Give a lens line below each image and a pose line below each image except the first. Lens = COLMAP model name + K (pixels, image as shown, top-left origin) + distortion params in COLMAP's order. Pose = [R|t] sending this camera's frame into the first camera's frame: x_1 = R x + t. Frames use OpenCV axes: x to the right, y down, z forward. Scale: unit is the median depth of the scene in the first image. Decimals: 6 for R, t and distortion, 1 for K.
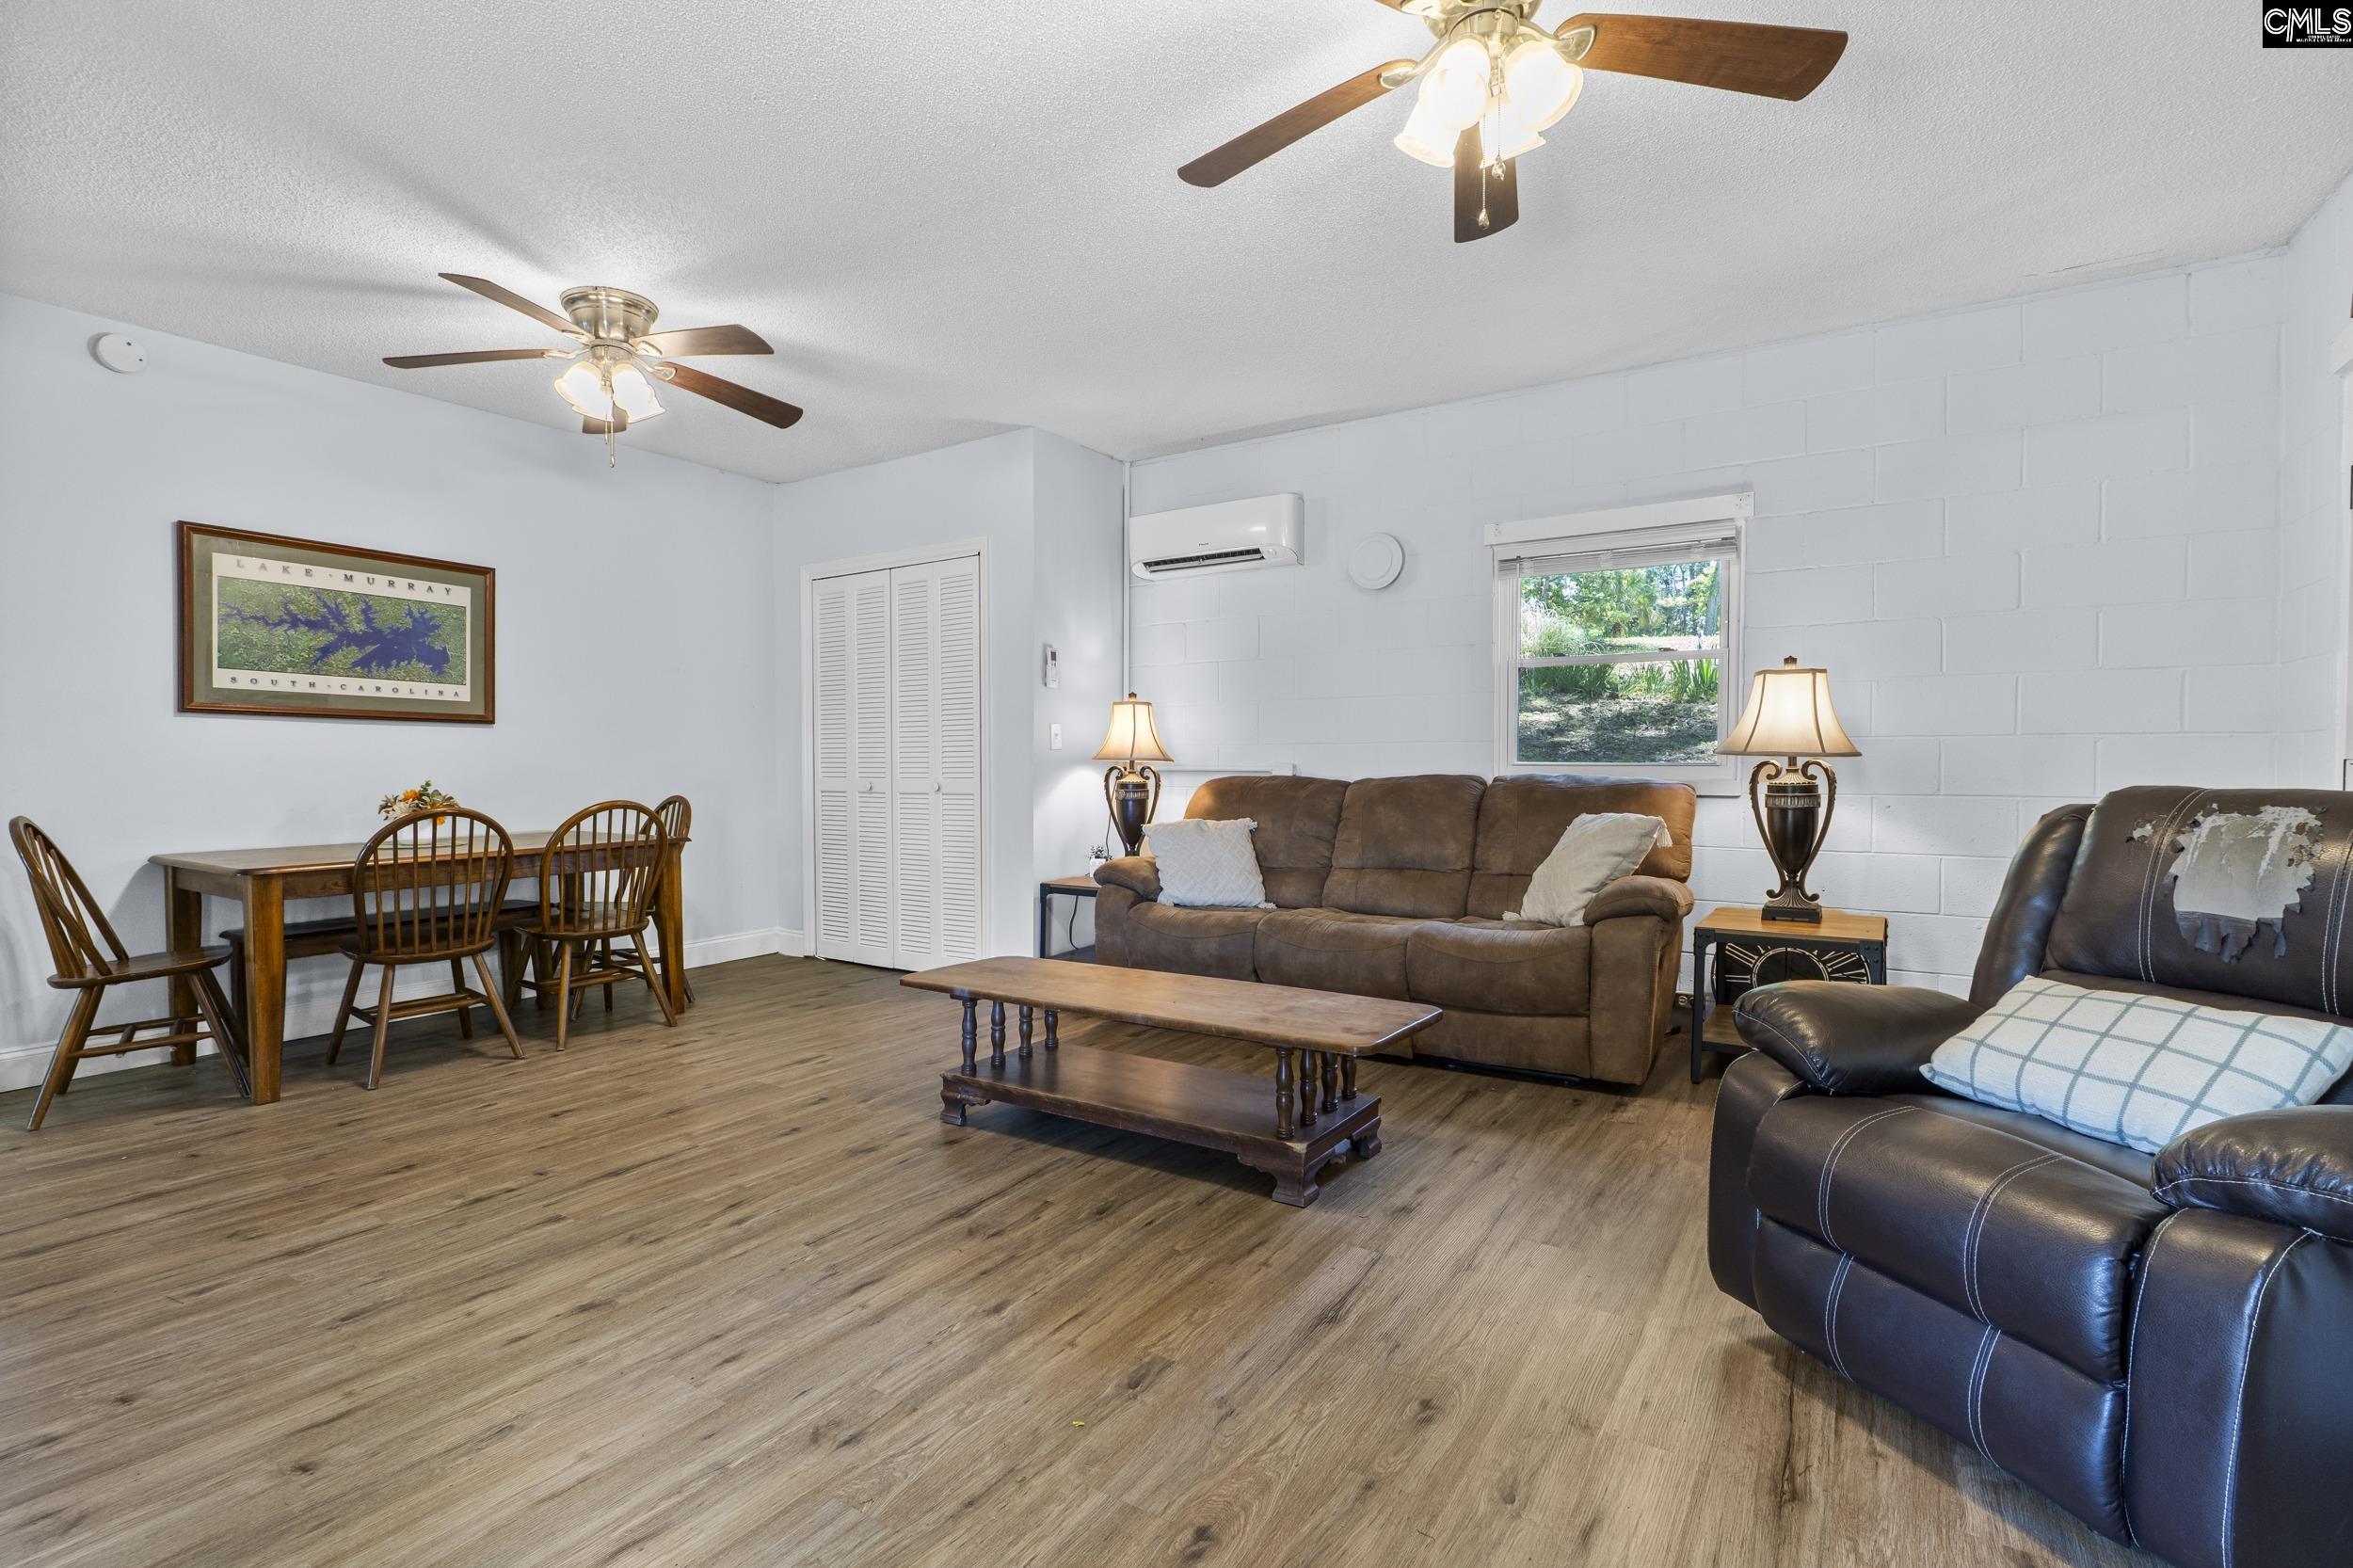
lens RADIAL K [[1060.4, 0, 1167.4], [0, 1060.4, 787.2], [0, 0, 1]] dist [-0.012284, 0.000074]
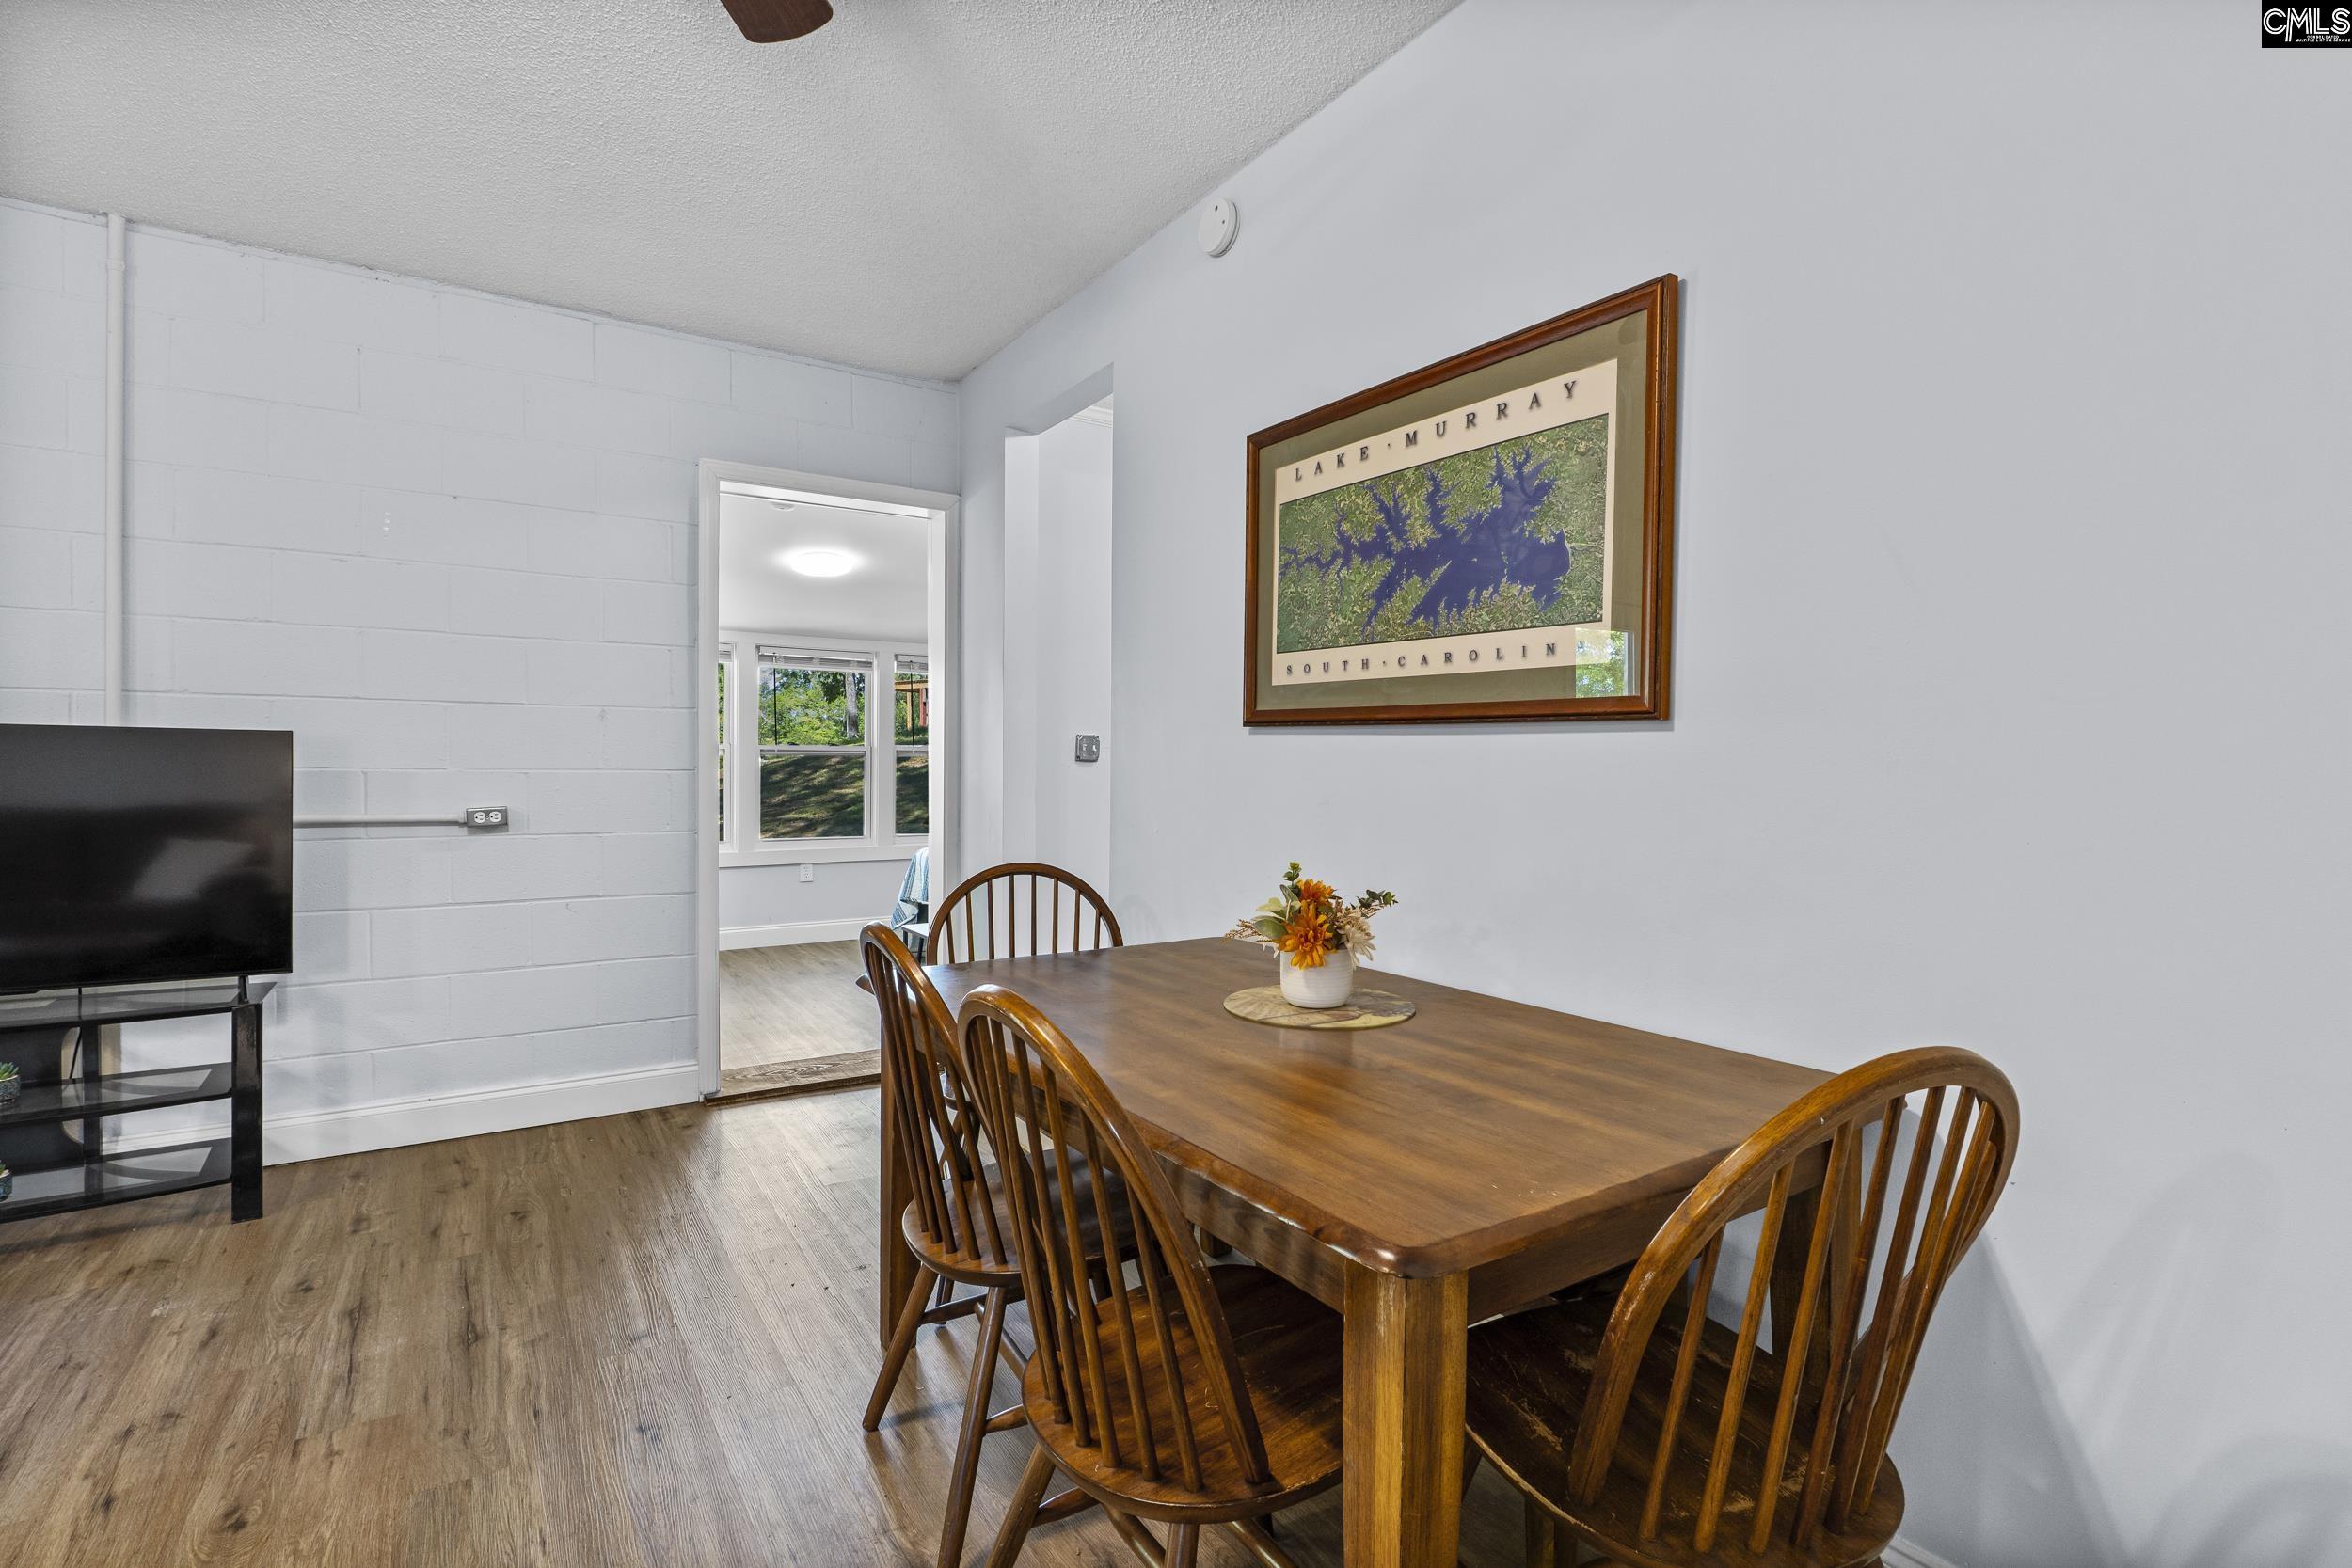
lens RADIAL K [[1084.2, 0, 1171.9], [0, 1084.2, 789.3], [0, 0, 1]] dist [-0.013663, 0.001143]
pose [[-0.408896, 0.022599, -0.912301, -0.274327], [-0.025547, 0.999018, 0.036197, -0.051827], [0.912223, 0.038107, -0.407918, 1.141498]]
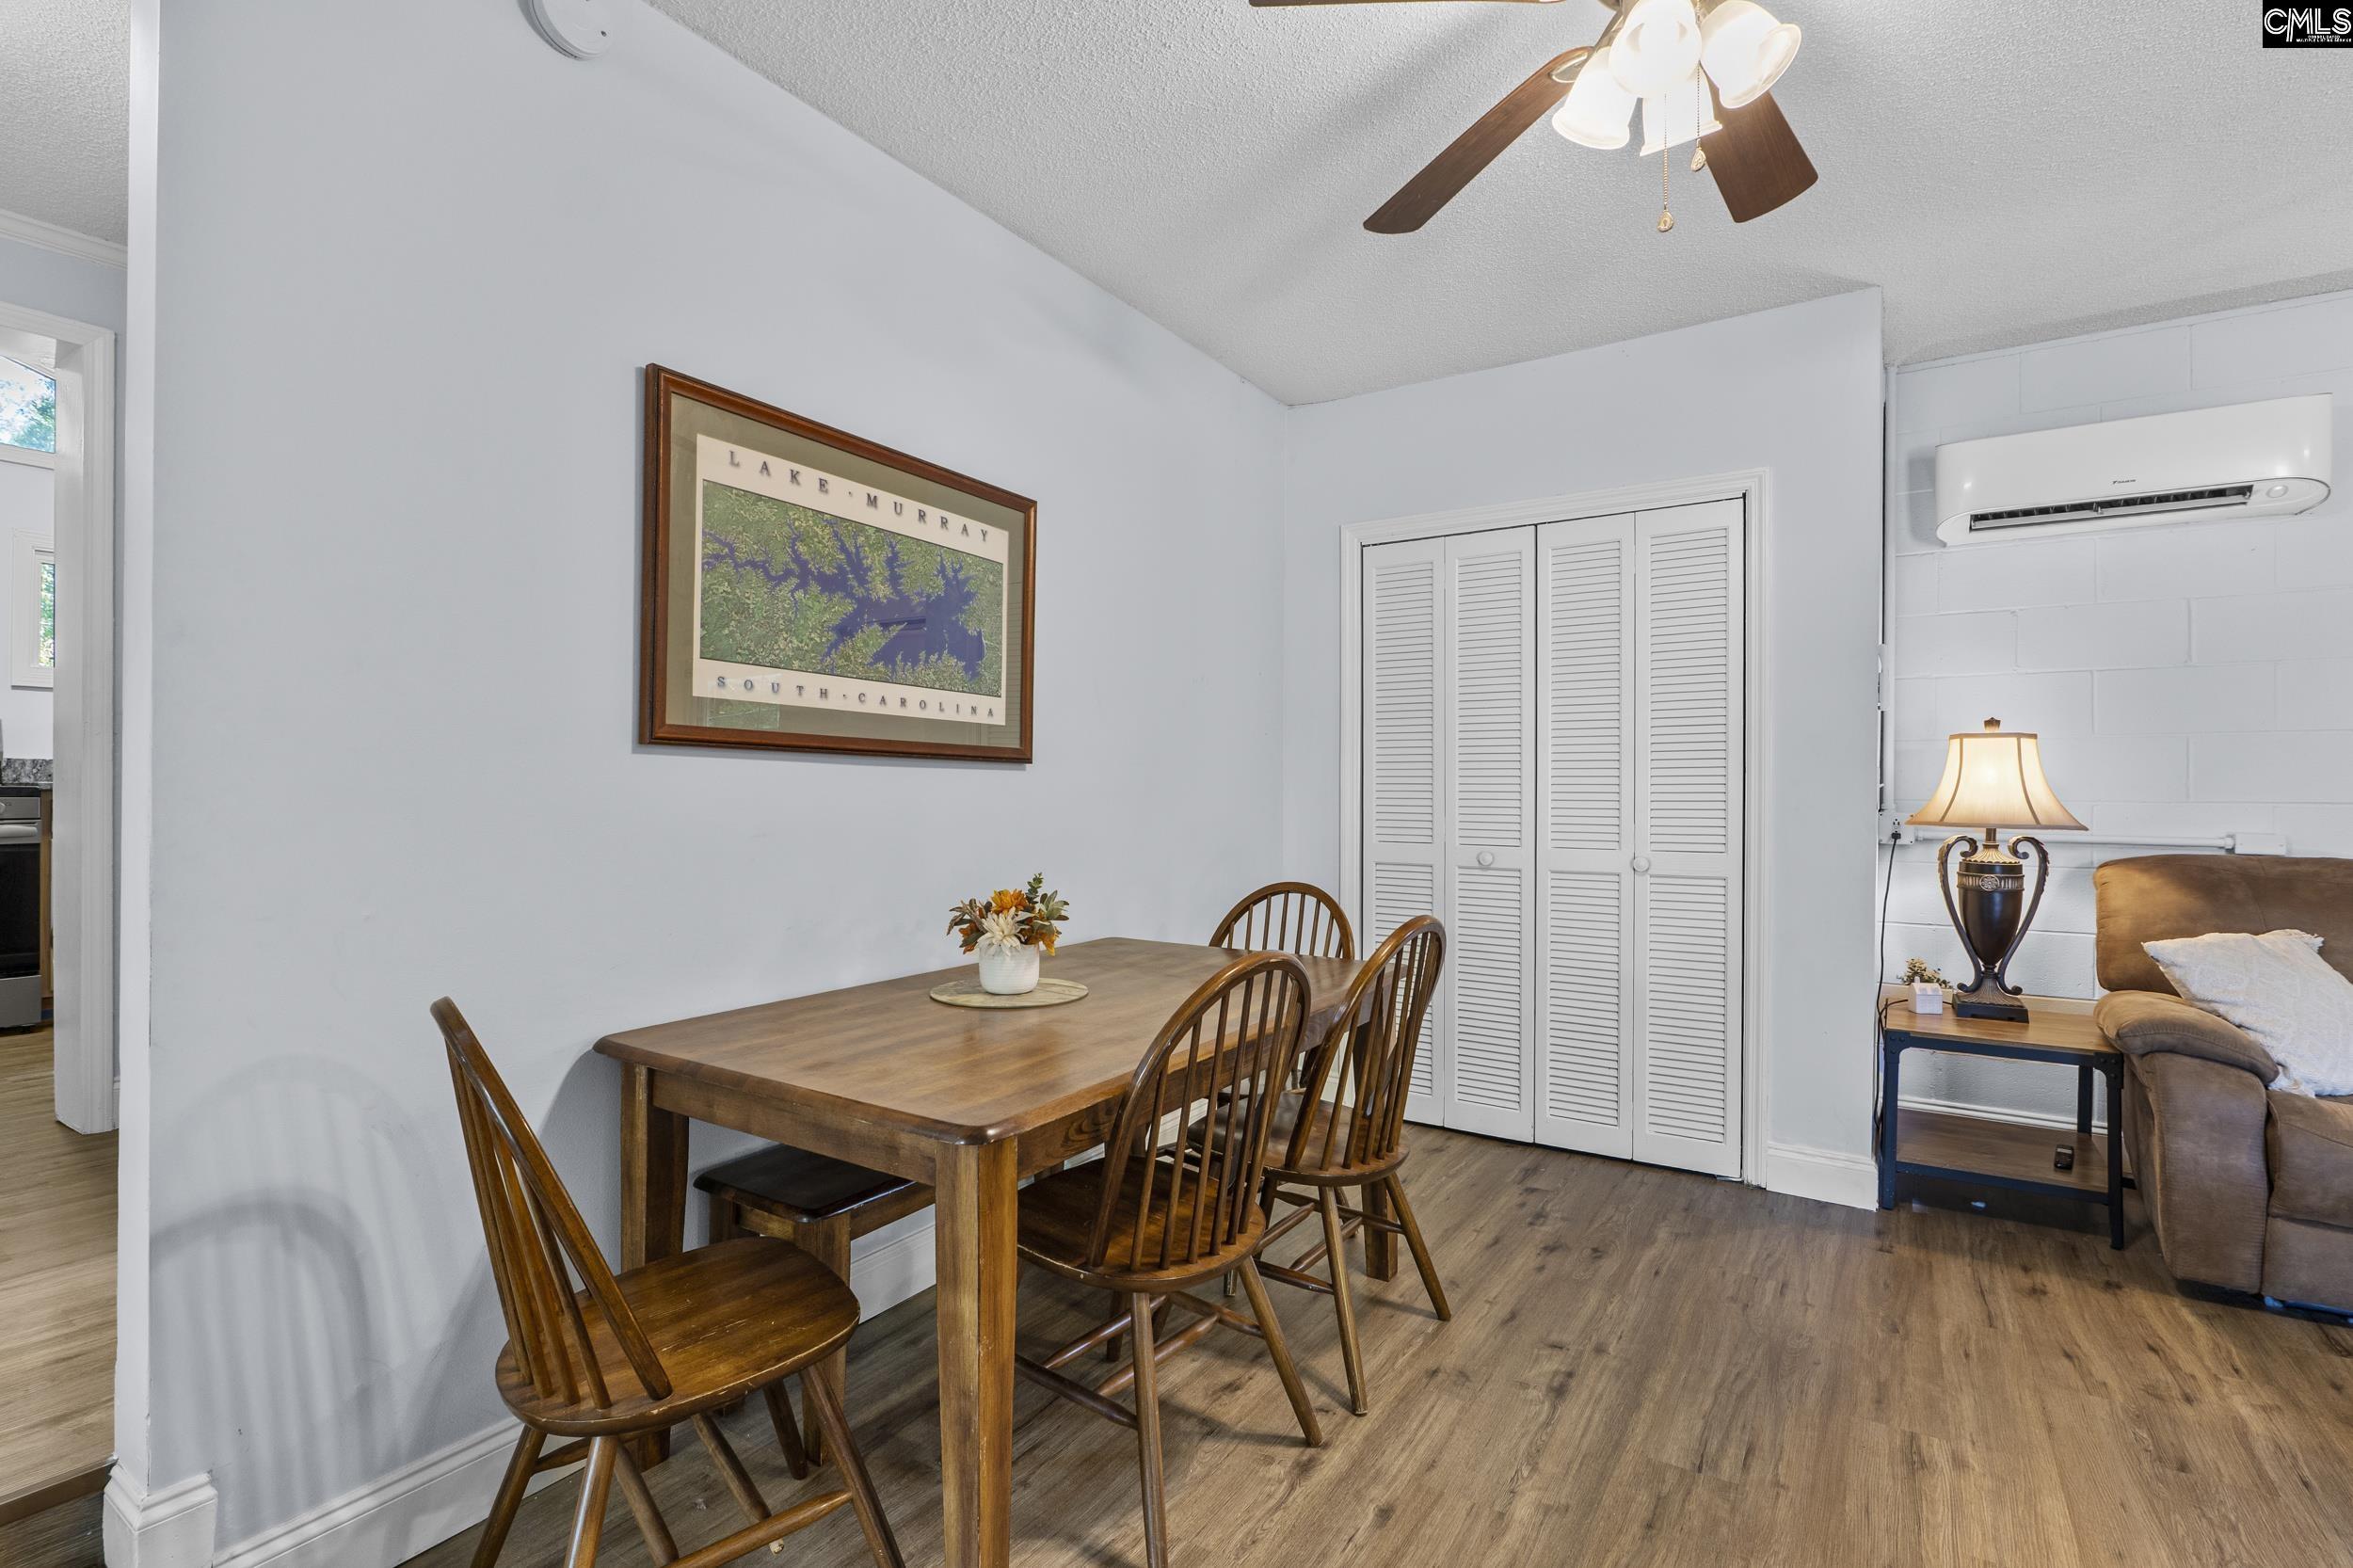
lens RADIAL K [[1084.7, 0, 1172.4], [0, 1084.7, 789.3], [0, 0, 1]] dist [-0.013663, 0.001143]
pose [[0.999931, 0.007975, -0.008647, -0.632269], [-0.008137, 0.999791, -0.018771, -0.039584], [0.008496, 0.018840, 0.999786, 0.449839]]
